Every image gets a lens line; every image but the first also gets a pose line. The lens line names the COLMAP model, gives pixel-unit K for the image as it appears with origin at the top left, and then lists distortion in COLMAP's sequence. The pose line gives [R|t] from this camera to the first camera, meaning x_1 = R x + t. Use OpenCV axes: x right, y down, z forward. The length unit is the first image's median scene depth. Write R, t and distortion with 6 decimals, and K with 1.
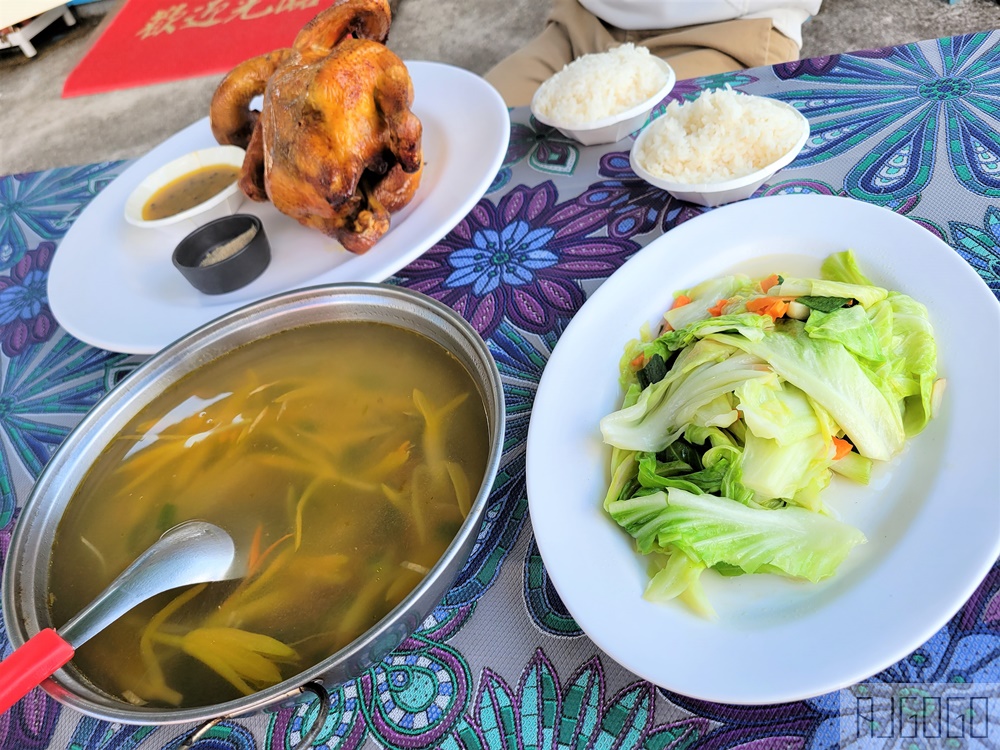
lens RADIAL K [[754.0, 0, 500.0], [0, 754.0, 375.0], [0, 0, 1]] dist [0.003456, -0.002394]
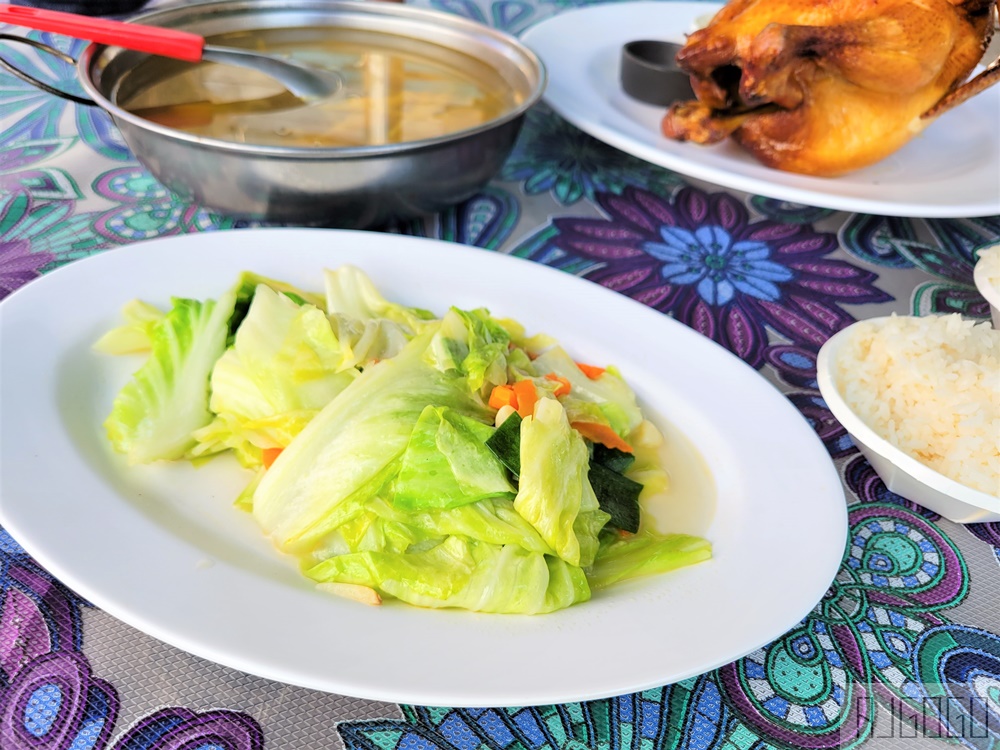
lens RADIAL K [[754.0, 0, 500.0], [0, 754.0, 375.0], [0, 0, 1]] dist [0.003456, -0.002394]
pose [[0.111654, 0.806285, -0.580894, 0.522837], [-0.795212, 0.423054, 0.434354, -0.270399], [0.595963, 0.413436, 0.688403, 0.400317]]
